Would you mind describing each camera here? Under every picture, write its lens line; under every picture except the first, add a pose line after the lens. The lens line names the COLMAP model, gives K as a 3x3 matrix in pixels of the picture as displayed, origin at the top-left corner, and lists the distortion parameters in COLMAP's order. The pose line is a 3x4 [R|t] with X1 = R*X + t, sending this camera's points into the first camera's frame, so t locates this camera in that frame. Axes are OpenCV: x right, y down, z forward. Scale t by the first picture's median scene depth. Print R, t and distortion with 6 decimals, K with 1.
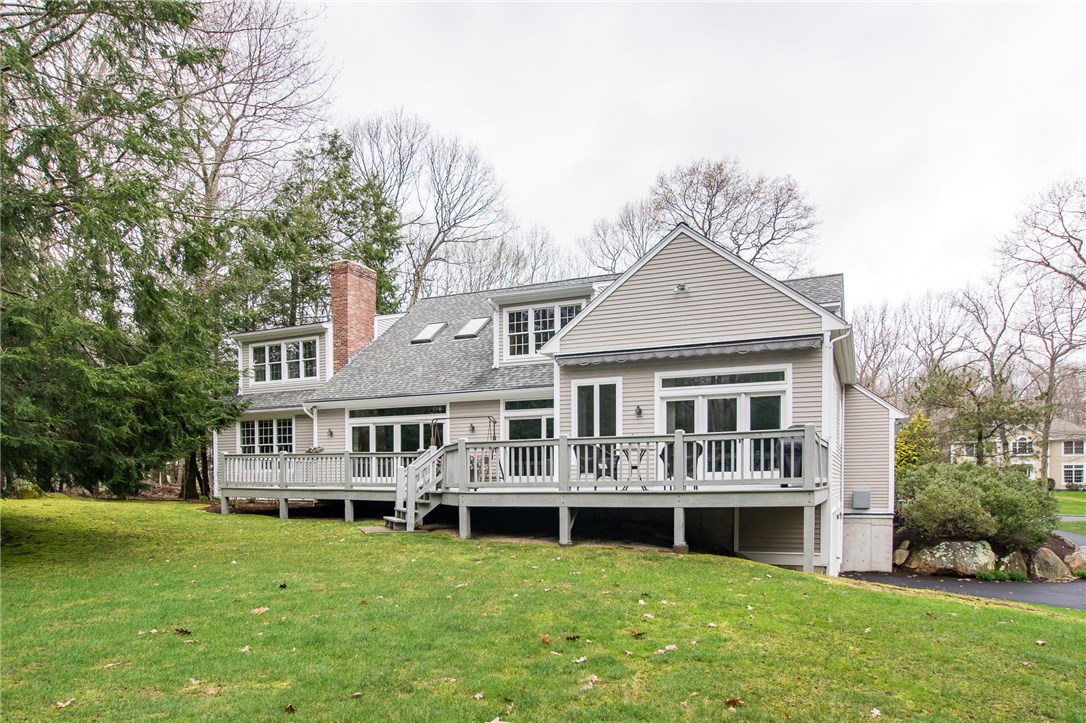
lens RADIAL K [[685.2, 0, 543.0], [0, 685.2, 361.5], [0, 0, 1]] dist [-0.002101, -0.000863]
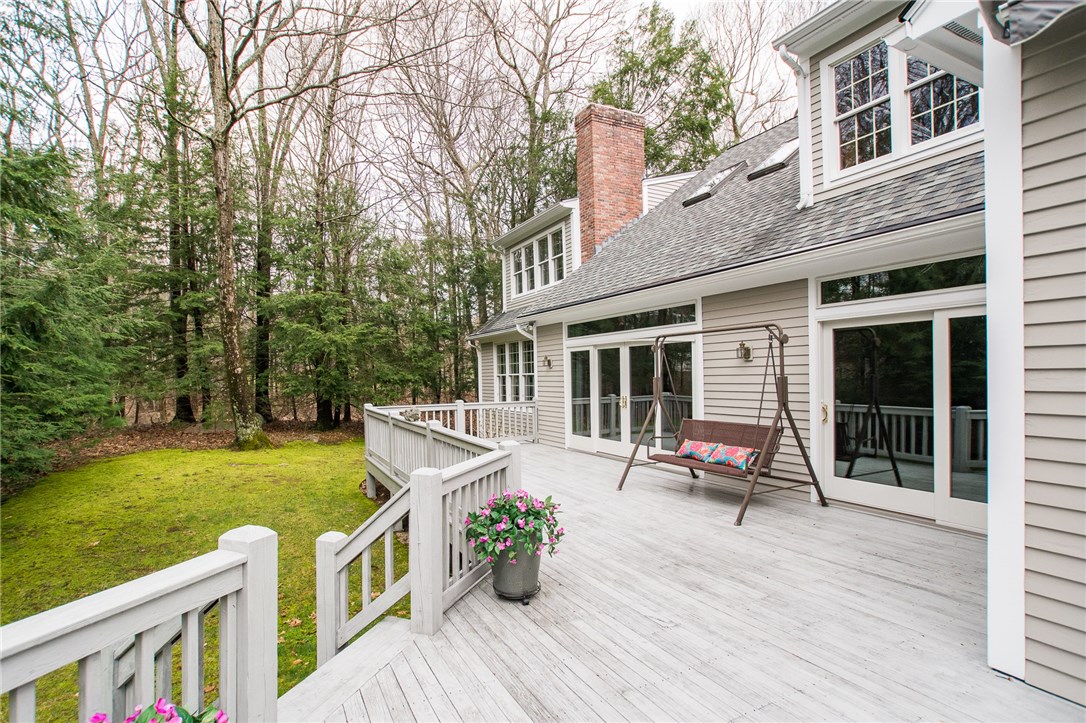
lens RADIAL K [[579.6, 0, 543.0], [0, 579.6, 361.5], [0, 0, 1]] dist [-0.000808, 0.000459]
pose [[0.810707, -0.031665, -0.584595, 0.006813], [0.122875, 0.985499, 0.117020, 0.043144], [0.572412, -0.166701, 0.802842, 0.611856]]
